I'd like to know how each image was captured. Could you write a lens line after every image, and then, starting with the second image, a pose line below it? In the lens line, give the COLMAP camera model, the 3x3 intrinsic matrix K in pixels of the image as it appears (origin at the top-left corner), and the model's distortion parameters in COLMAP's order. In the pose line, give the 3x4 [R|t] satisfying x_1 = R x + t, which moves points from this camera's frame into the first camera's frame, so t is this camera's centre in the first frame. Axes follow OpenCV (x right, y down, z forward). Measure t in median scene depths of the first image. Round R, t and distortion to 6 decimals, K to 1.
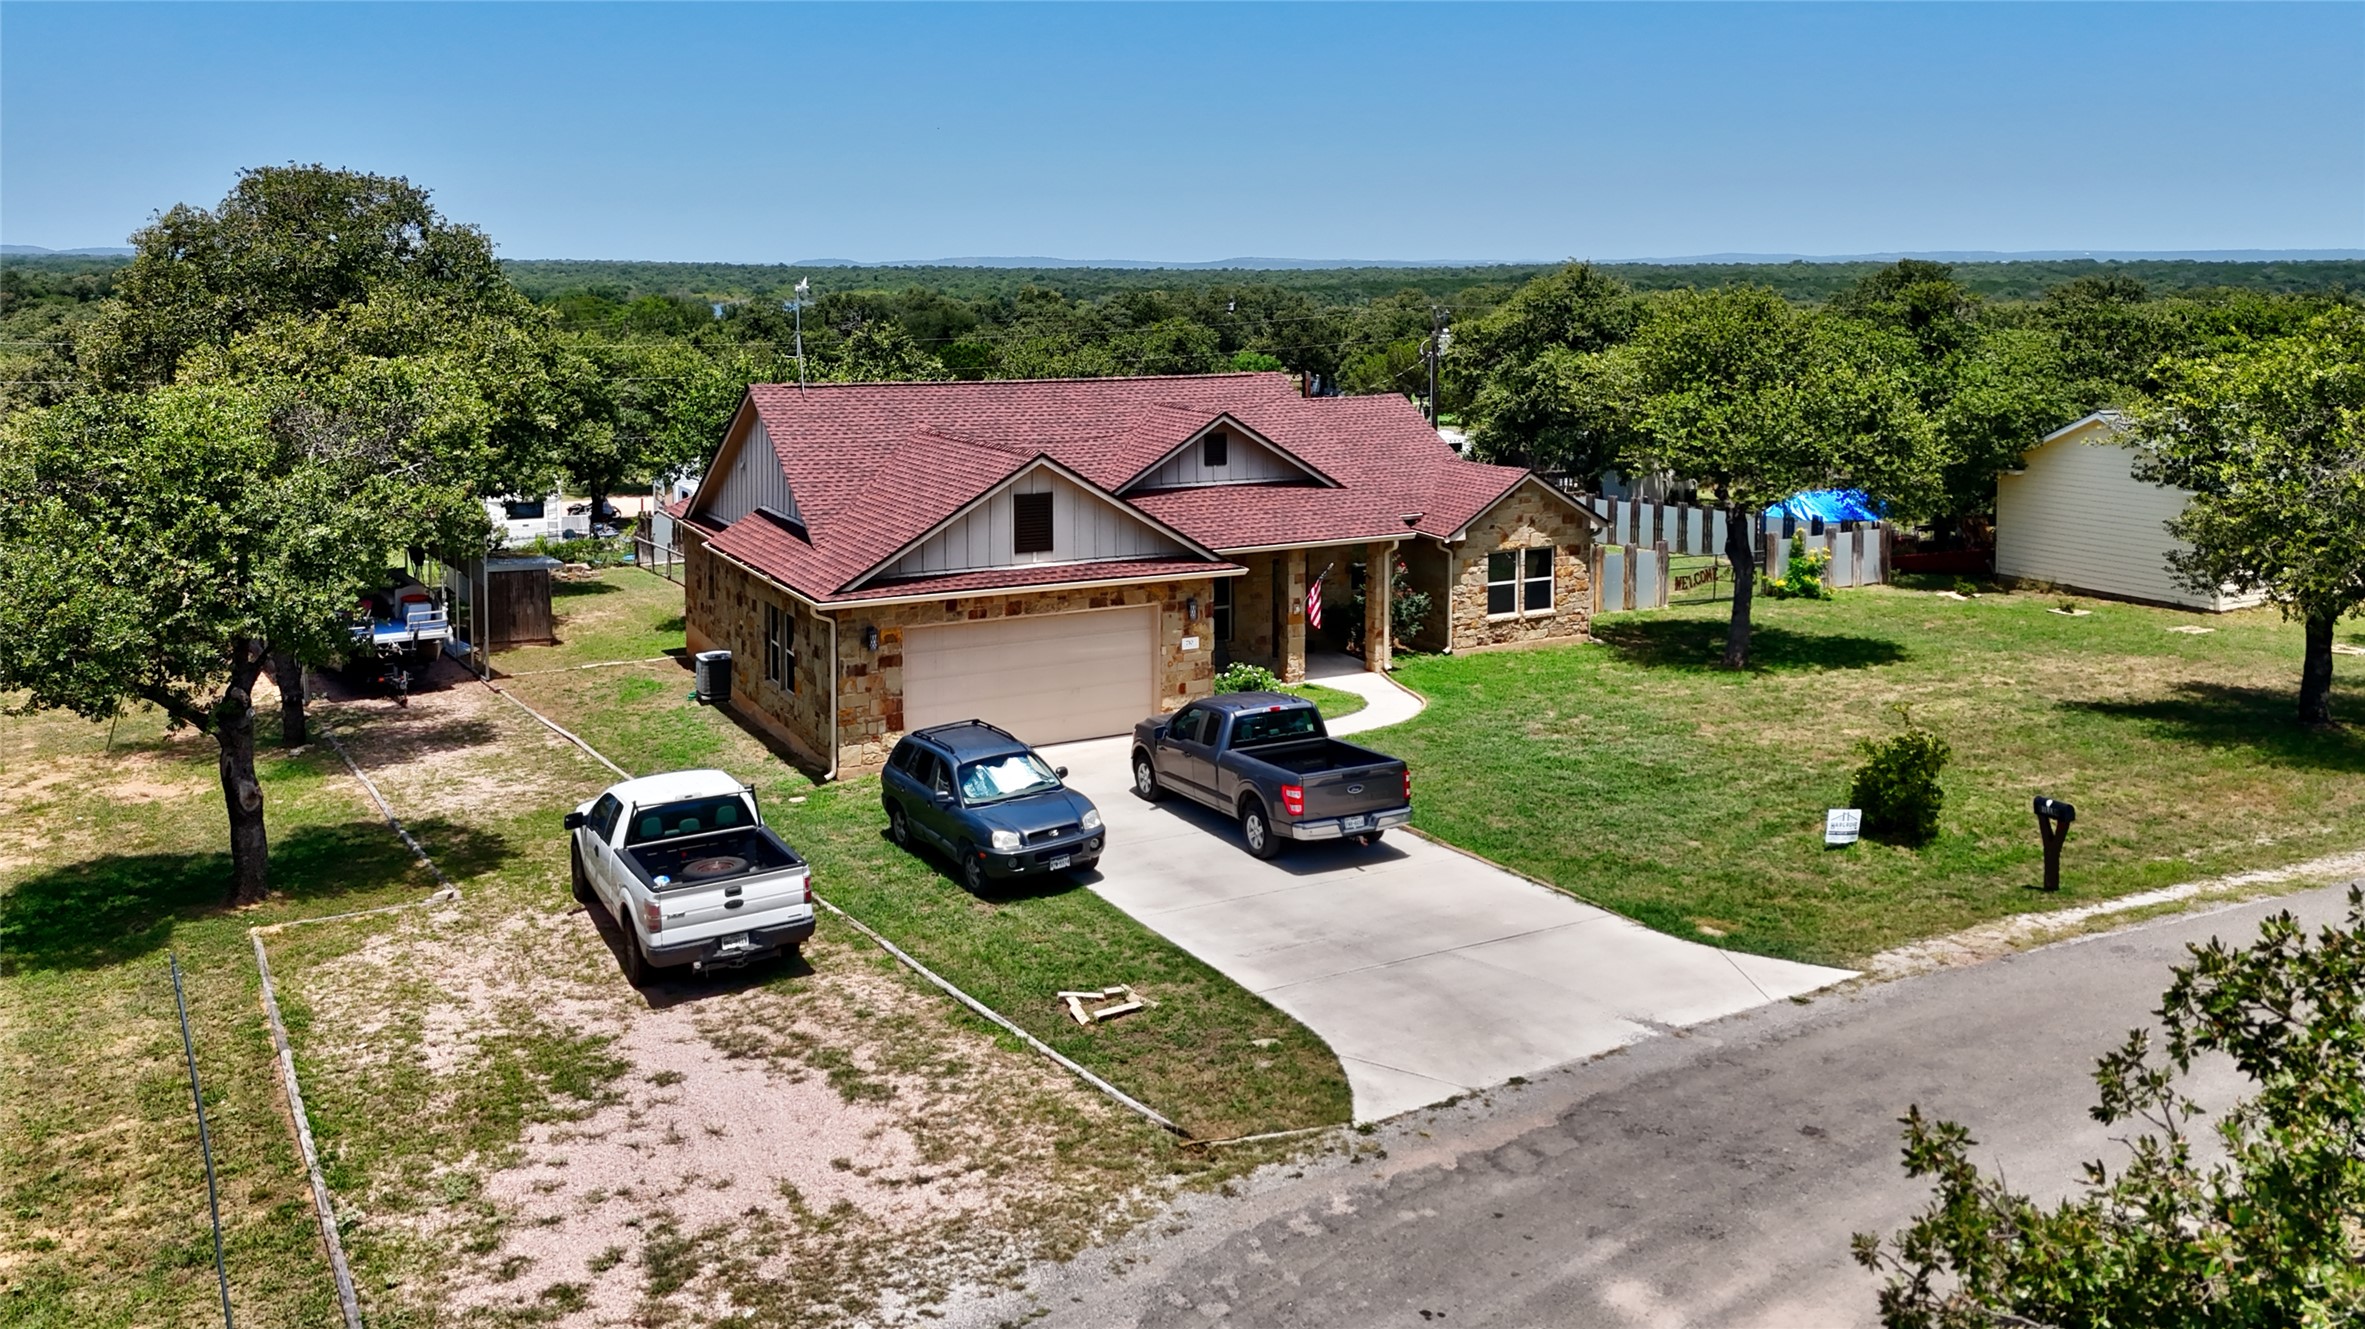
lens RADIAL K [[2041.3, 0, 1182.5], [0, 2041.3, 664.5], [0, 0, 1]] dist [0.104517, -0.000611]
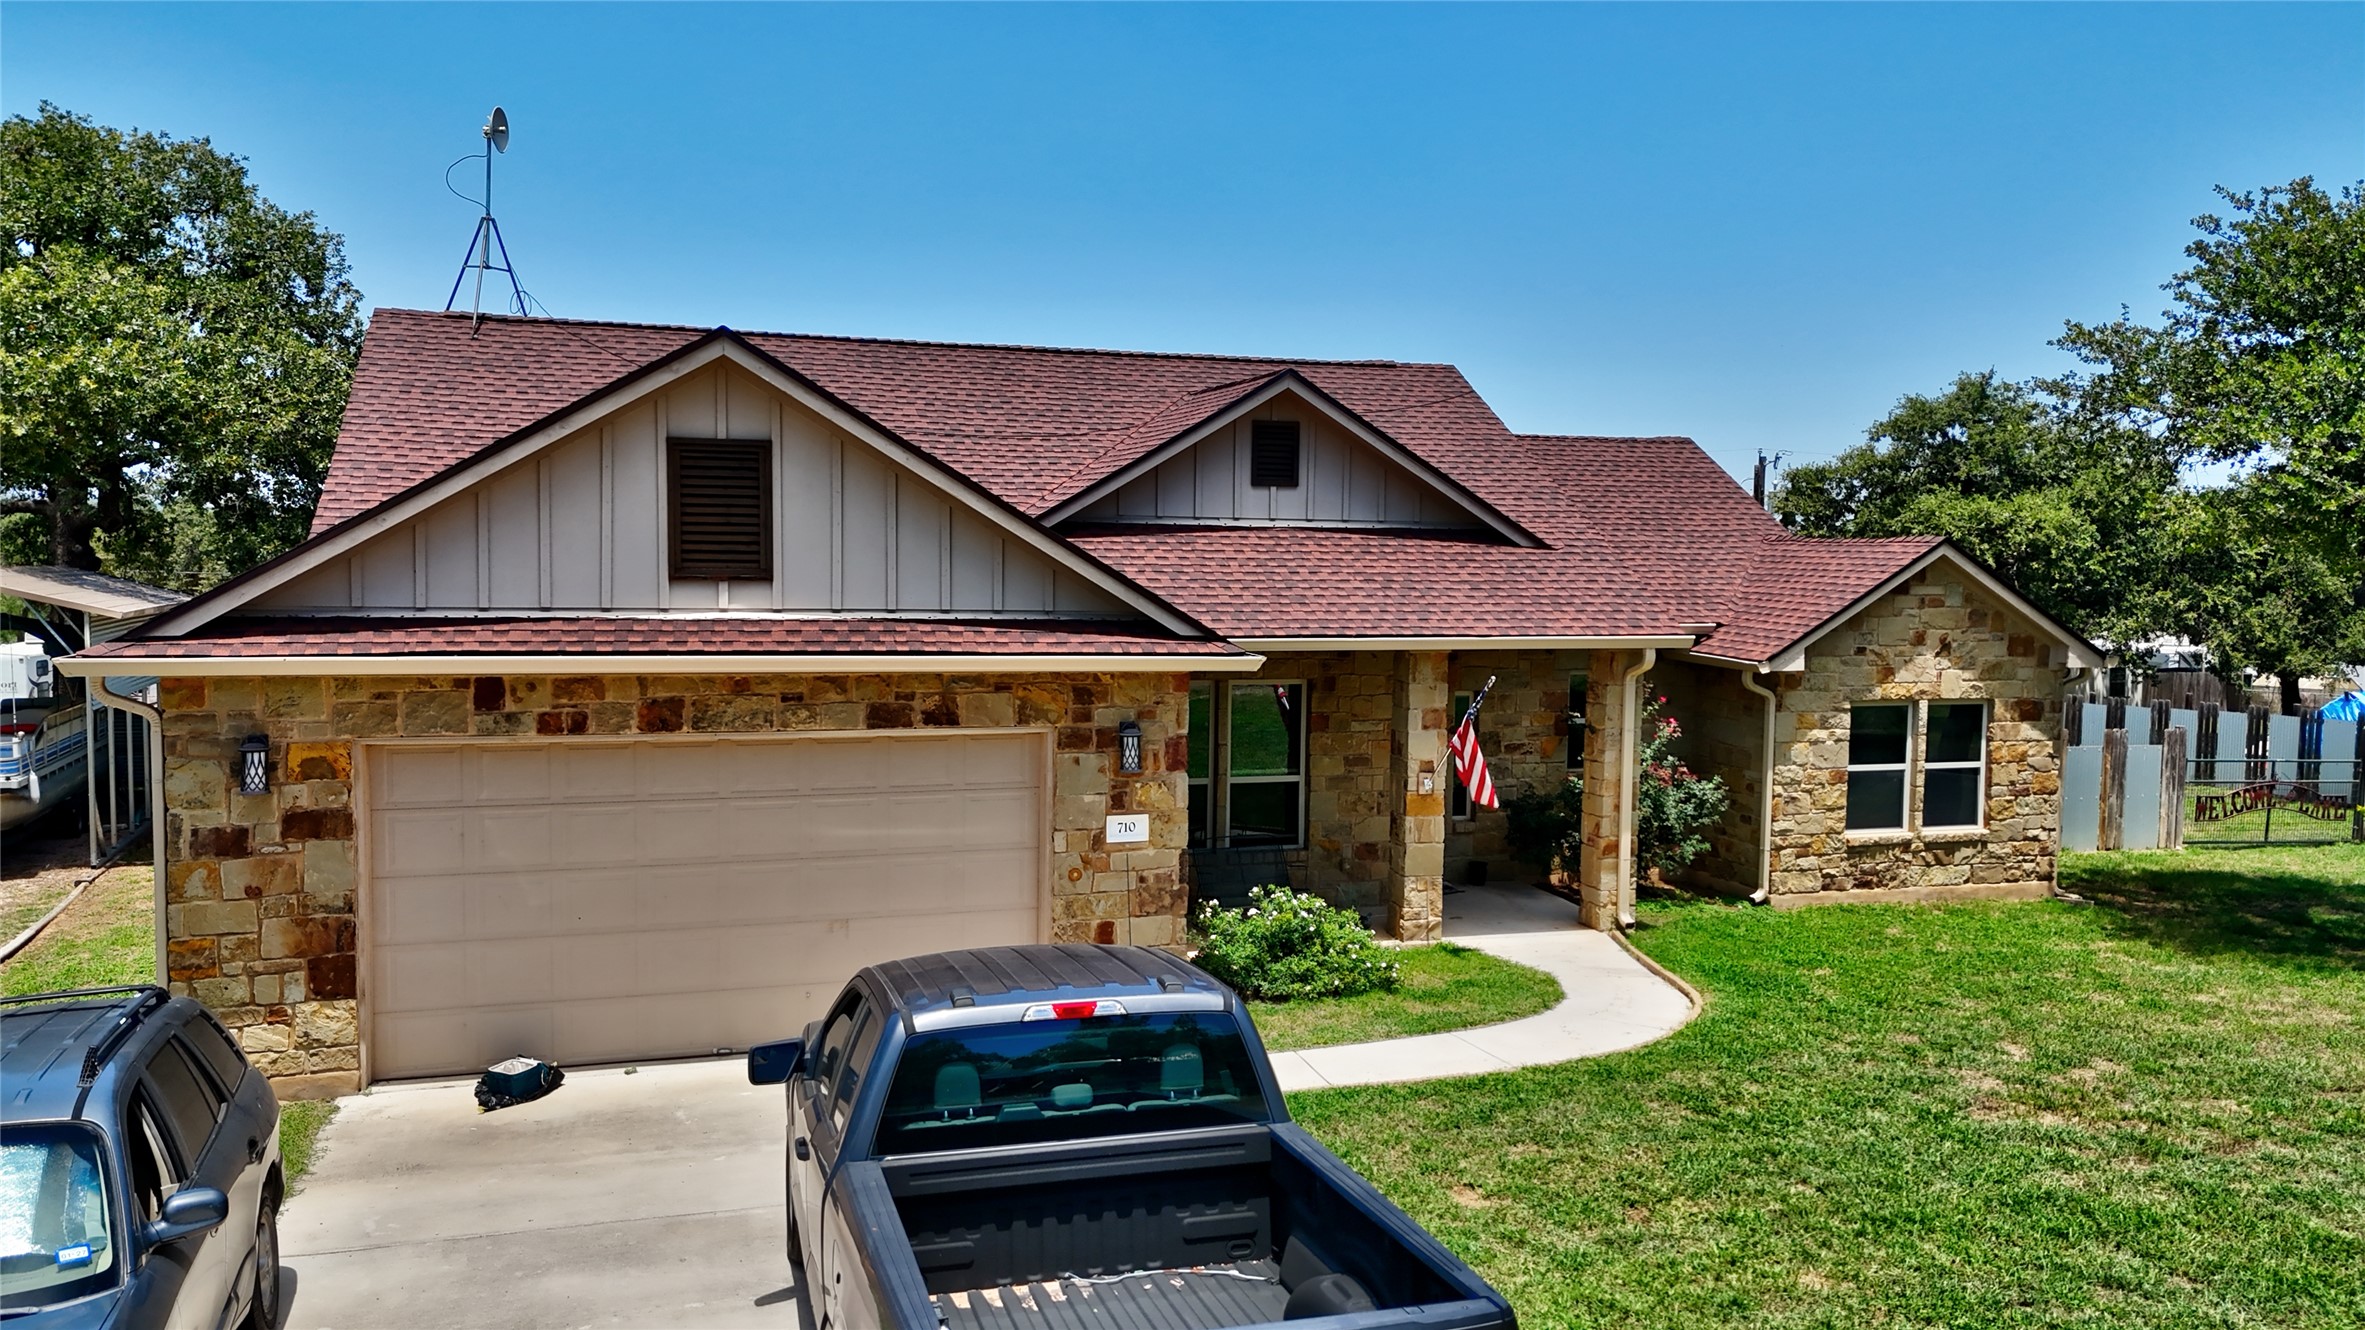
lens RADIAL K [[1694.7, 0, 1179.5], [0, 1694.7, 777.0], [0, 0, 1]] dist [0.006335, 0.001954]
pose [[0.977687, 0.040462, -0.206134, 0.079075], [-0.058492, 0.994903, -0.082137, 0.006643], [0.201760, 0.092362, 0.975070, 0.591592]]
